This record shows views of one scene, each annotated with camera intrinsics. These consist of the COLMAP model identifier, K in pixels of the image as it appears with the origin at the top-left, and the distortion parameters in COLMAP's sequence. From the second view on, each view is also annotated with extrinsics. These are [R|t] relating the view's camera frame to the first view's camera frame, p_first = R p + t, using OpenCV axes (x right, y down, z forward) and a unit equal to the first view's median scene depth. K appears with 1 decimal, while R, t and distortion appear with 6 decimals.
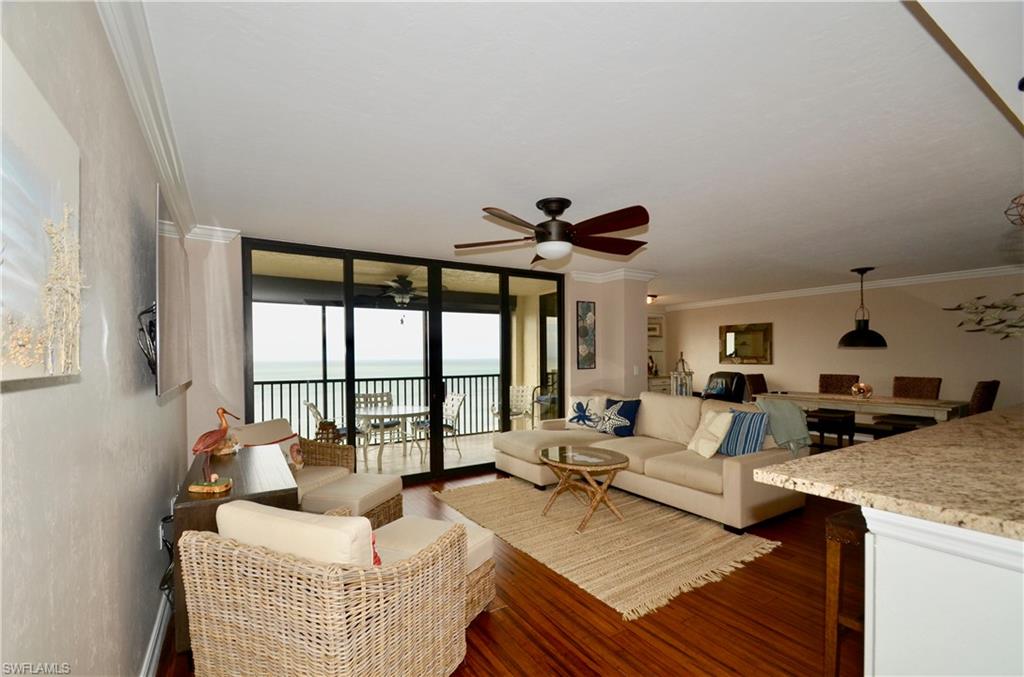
lens RADIAL K [[446.6, 0, 513.4], [0, 446.6, 363.0], [0, 0, 1]] dist [0.018158, -0.018148]
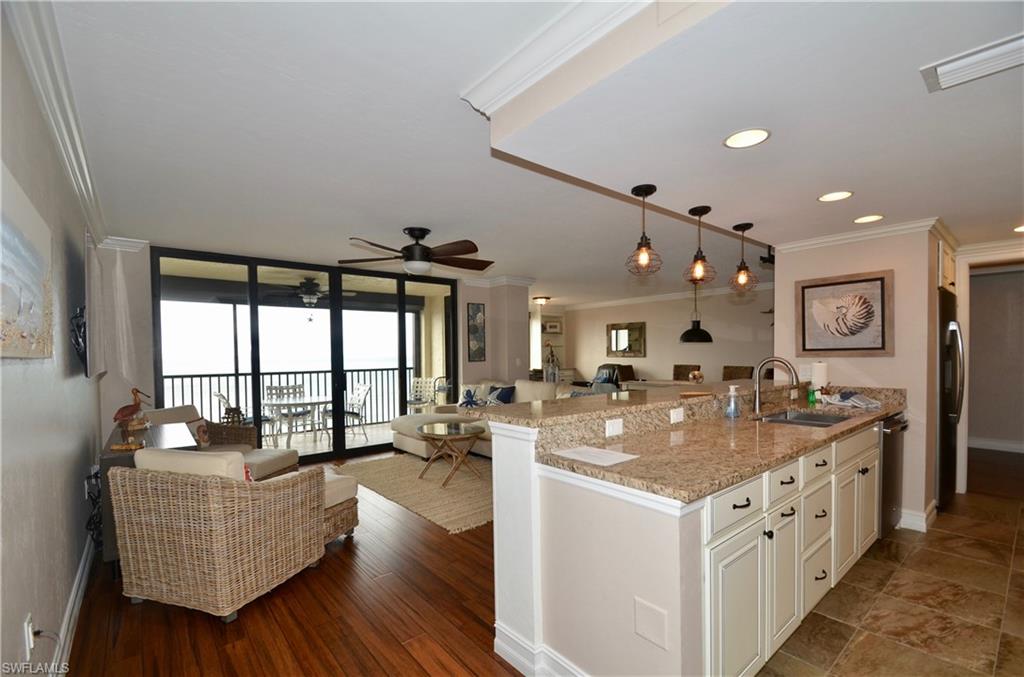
lens RADIAL K [[446.6, 0, 513.4], [0, 446.6, 363.0], [0, 0, 1]] dist [0.018158, -0.018148]
pose [[0.990875, -0.007019, 0.134601, 0.101697], [0.005730, 0.999934, 0.009964, 0.006488], [-0.134662, -0.009102, 0.990850, -0.168767]]
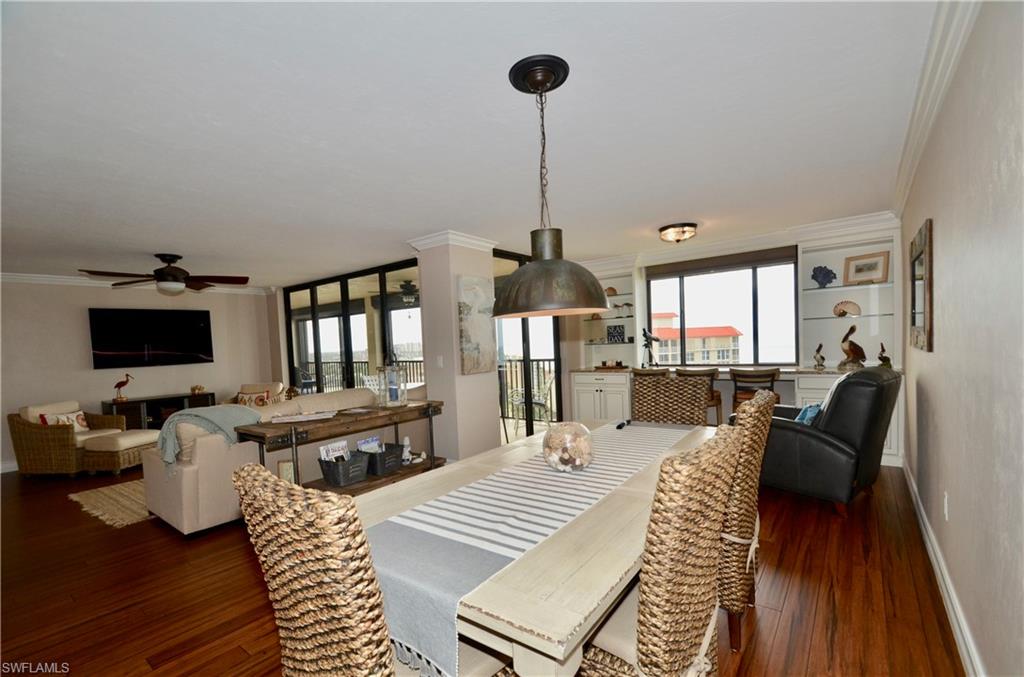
lens RADIAL K [[446.6, 0, 513.4], [0, 446.6, 363.0], [0, 0, 1]] dist [0.018158, -0.018148]
pose [[0.357352, 0.035721, -0.933287, 1.055445], [0.025692, 0.998514, 0.048054, -0.015433], [0.933617, -0.041150, 0.355903, 0.835163]]
